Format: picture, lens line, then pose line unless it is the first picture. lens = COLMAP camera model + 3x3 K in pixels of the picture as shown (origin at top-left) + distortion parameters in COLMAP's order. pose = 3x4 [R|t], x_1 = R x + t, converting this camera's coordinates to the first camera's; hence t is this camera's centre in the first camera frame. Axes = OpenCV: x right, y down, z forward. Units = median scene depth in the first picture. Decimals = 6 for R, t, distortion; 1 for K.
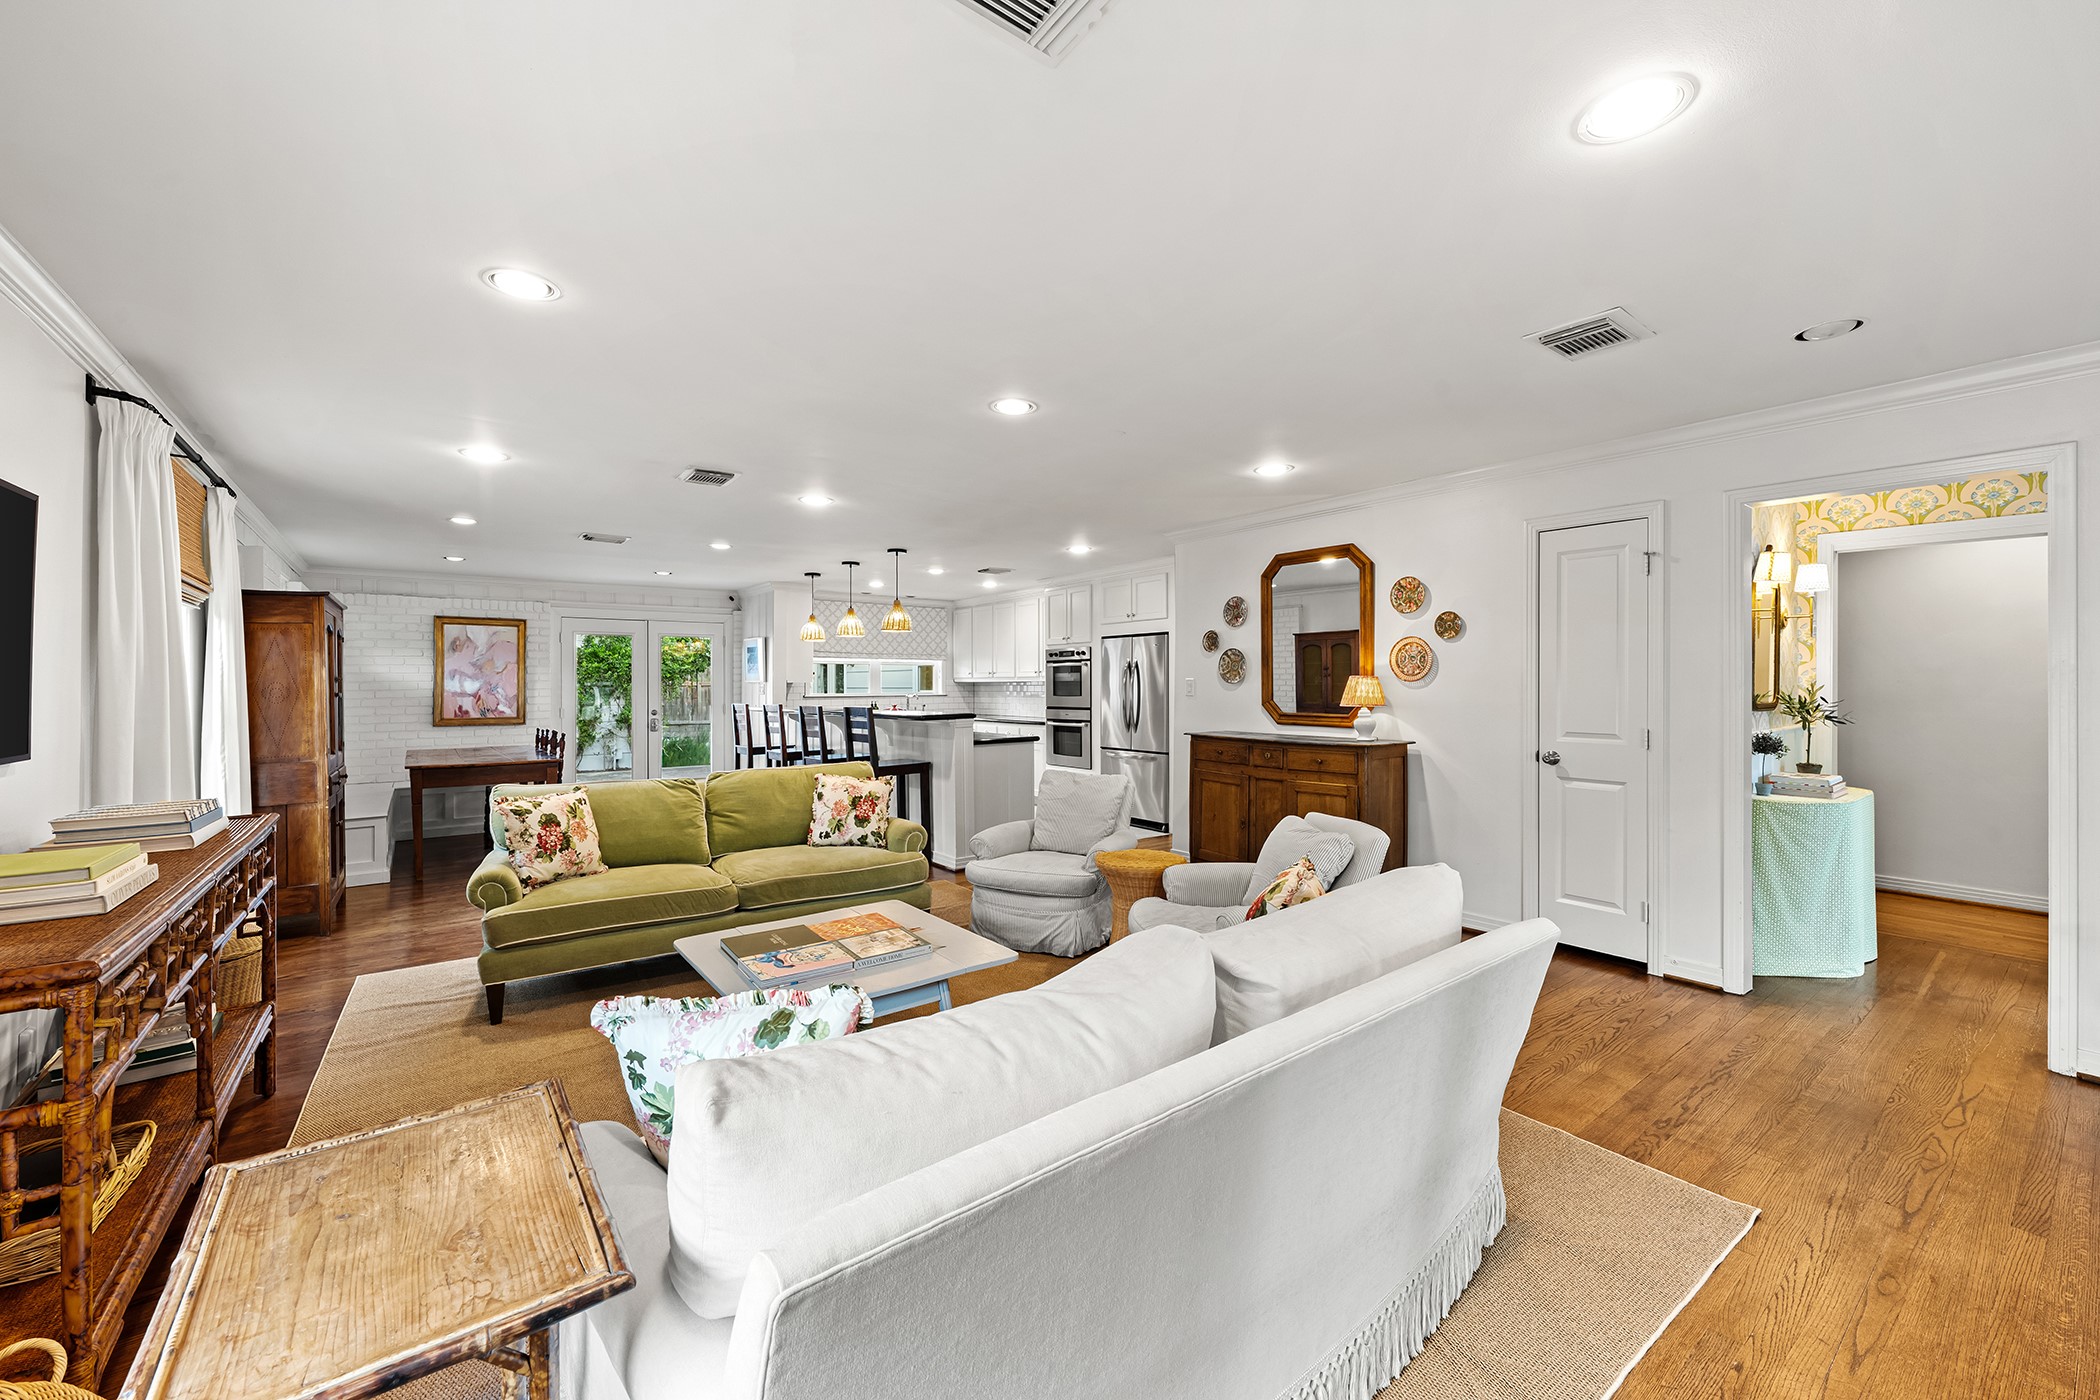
lens RADIAL K [[833.4, 0, 1038.2], [0, 833.4, 683.5], [0, 0, 1]] dist [0.001688, -0.001337]
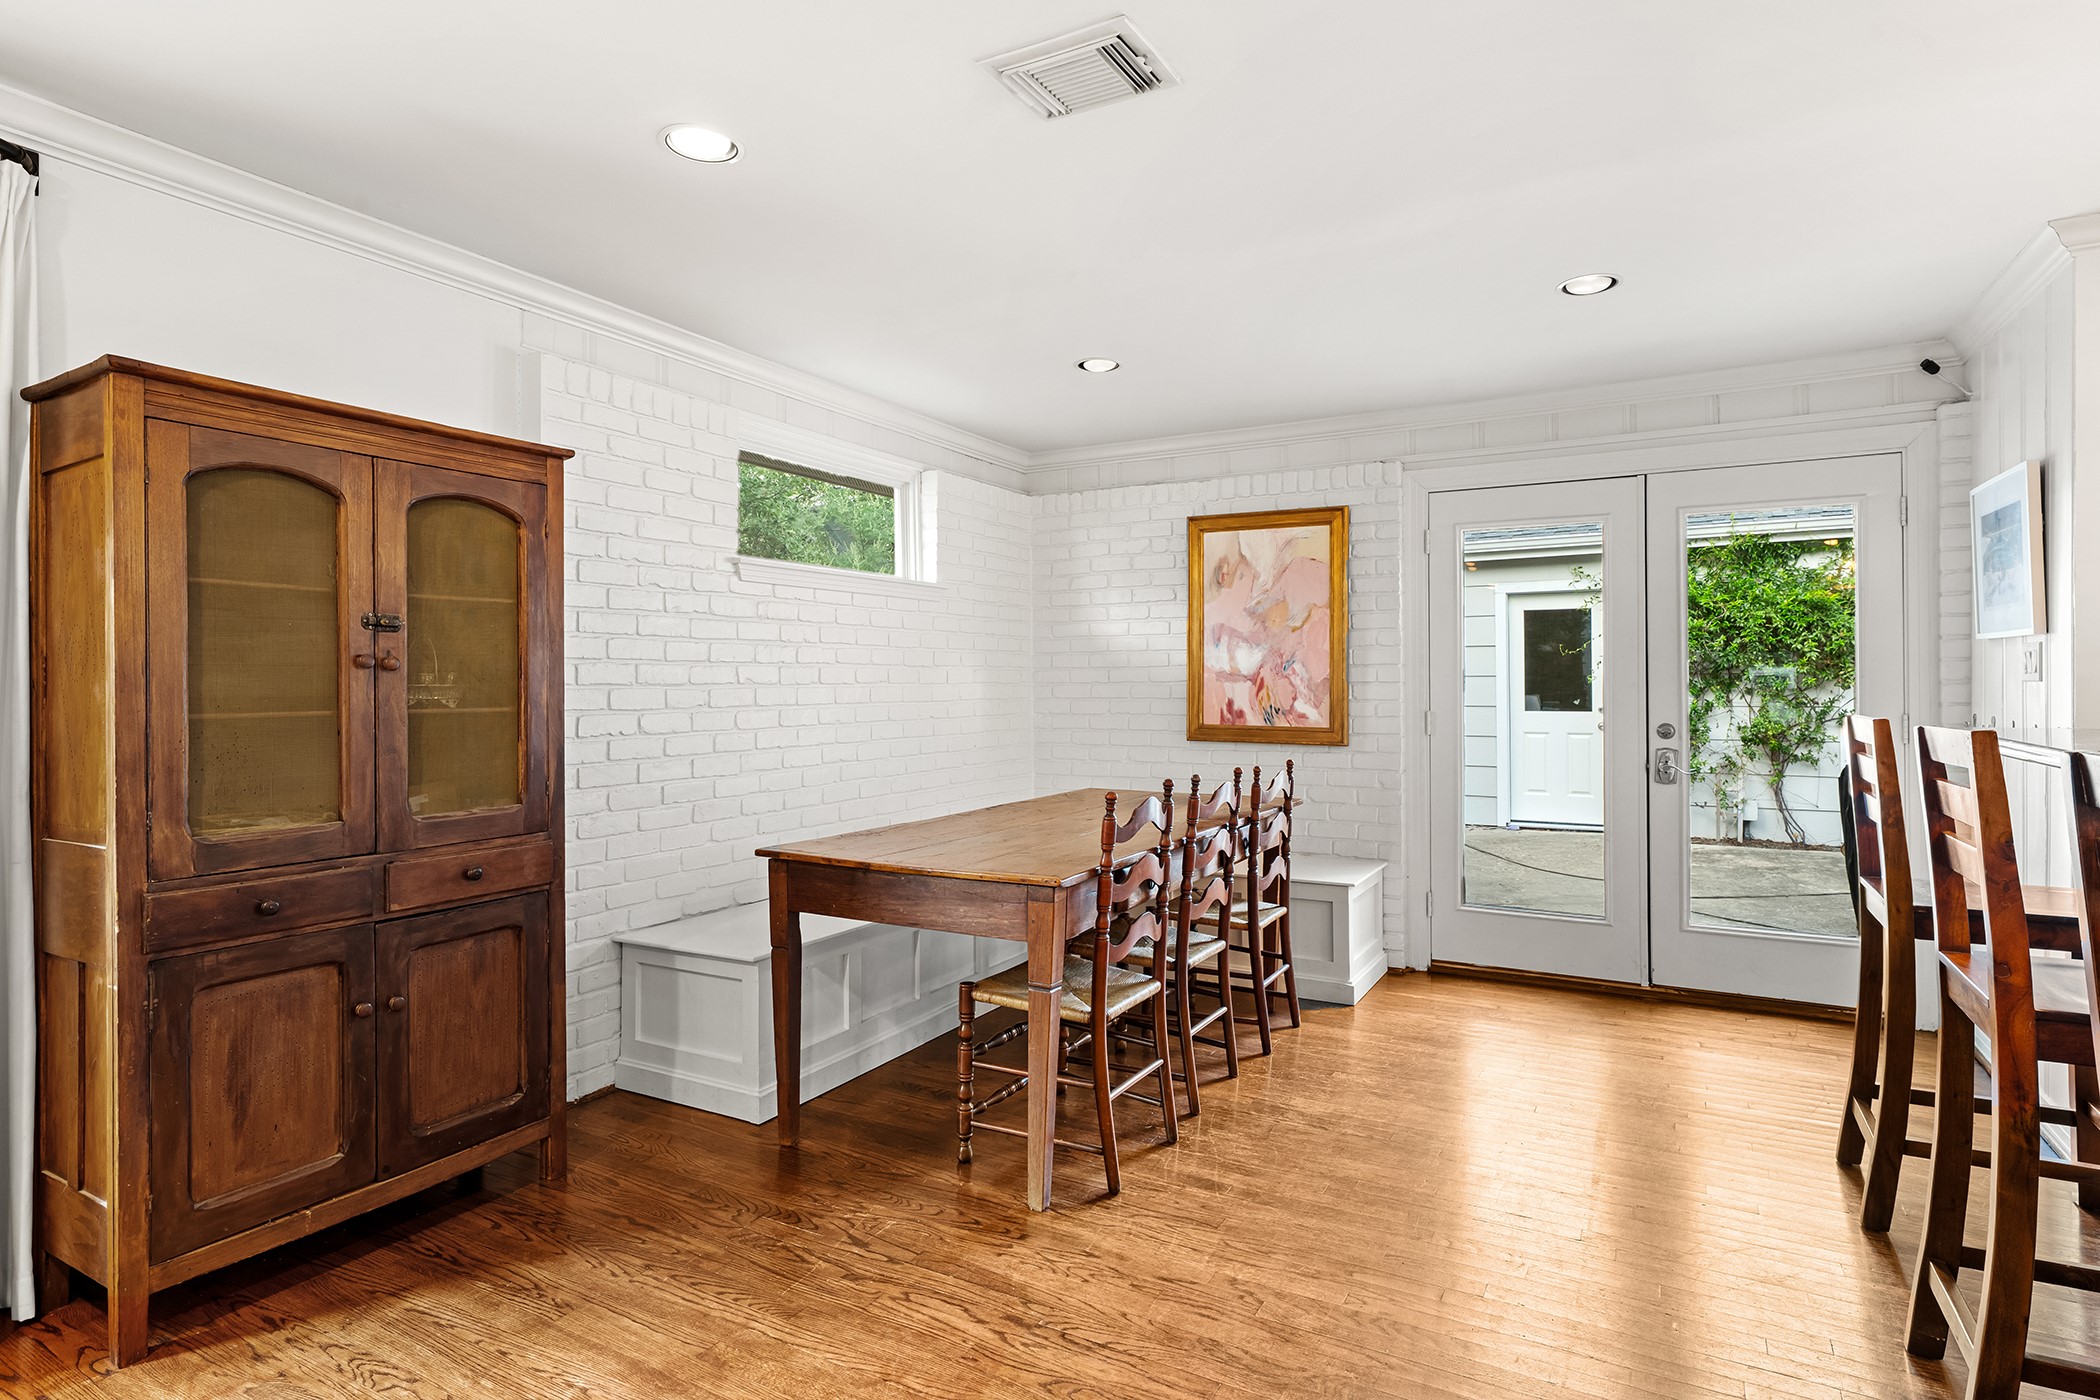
lens RADIAL K [[1088.8, 0, 1058.7], [0, 1088.8, 672.6], [0, 0, 1]] dist [0.000382, -0.000610]
pose [[0.410593, -0.002335, -0.911816, -0.160229], [0.002227, 0.999996, -0.001557, 0.011686], [0.911816, -0.001392, 0.410597, 0.646101]]
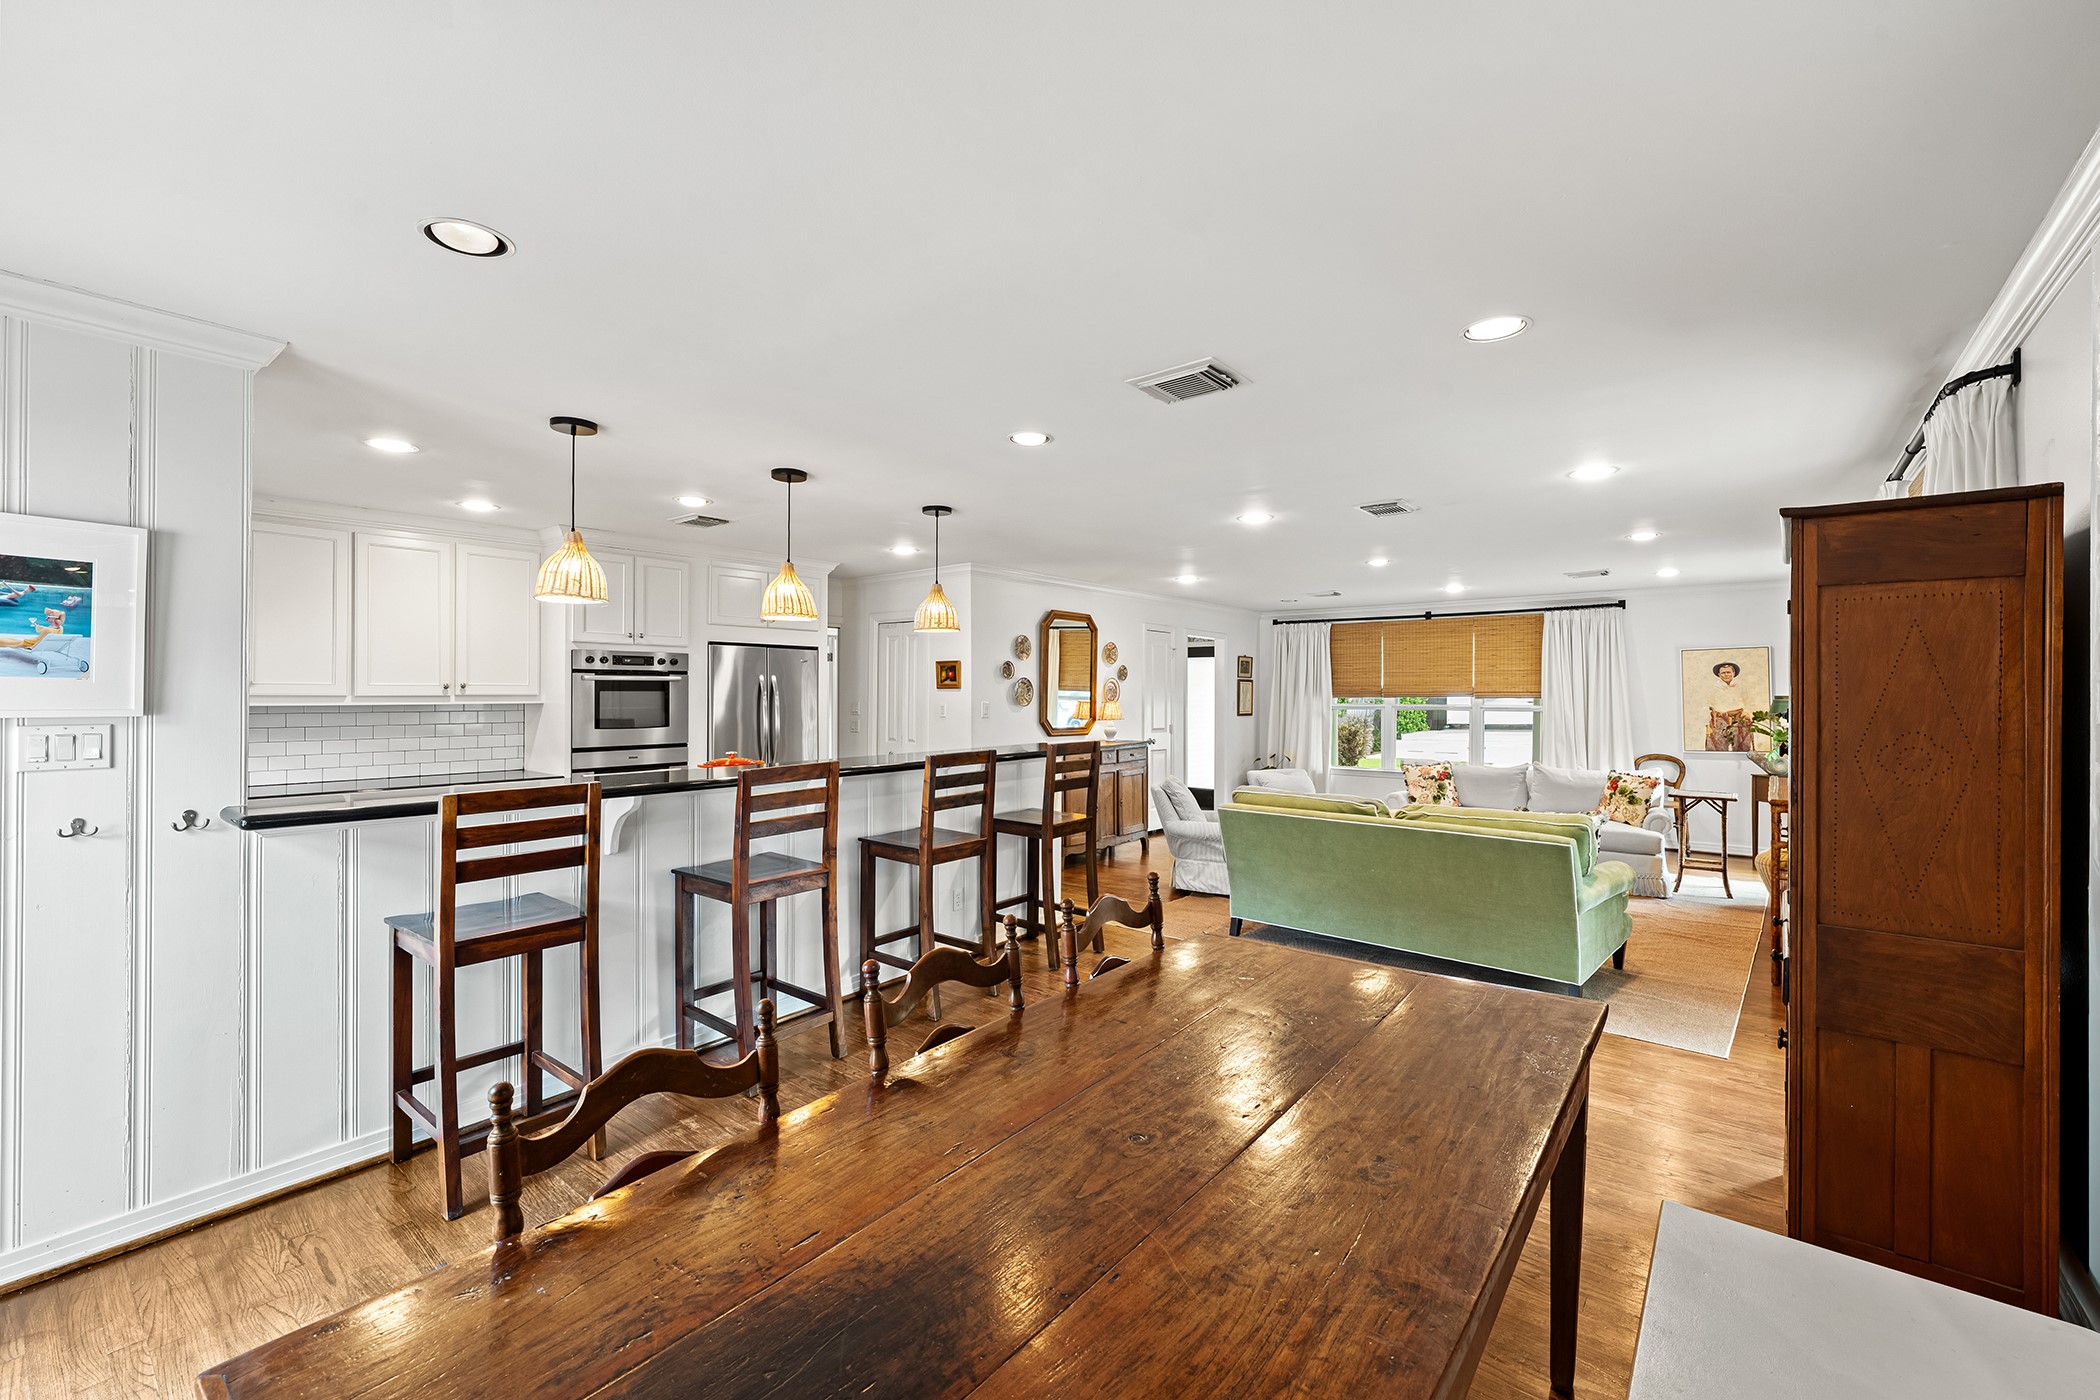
lens RADIAL K [[891.2, 0, 1042.7], [0, 891.2, 684.4], [0, 0, 1]] dist [0.001462, -0.001847]
pose [[-0.244963, 0.015396, 0.969410, -0.716581], [-0.001917, 0.999864, -0.016365, -0.007592], [-0.969530, -0.005867, -0.244901, 0.897004]]
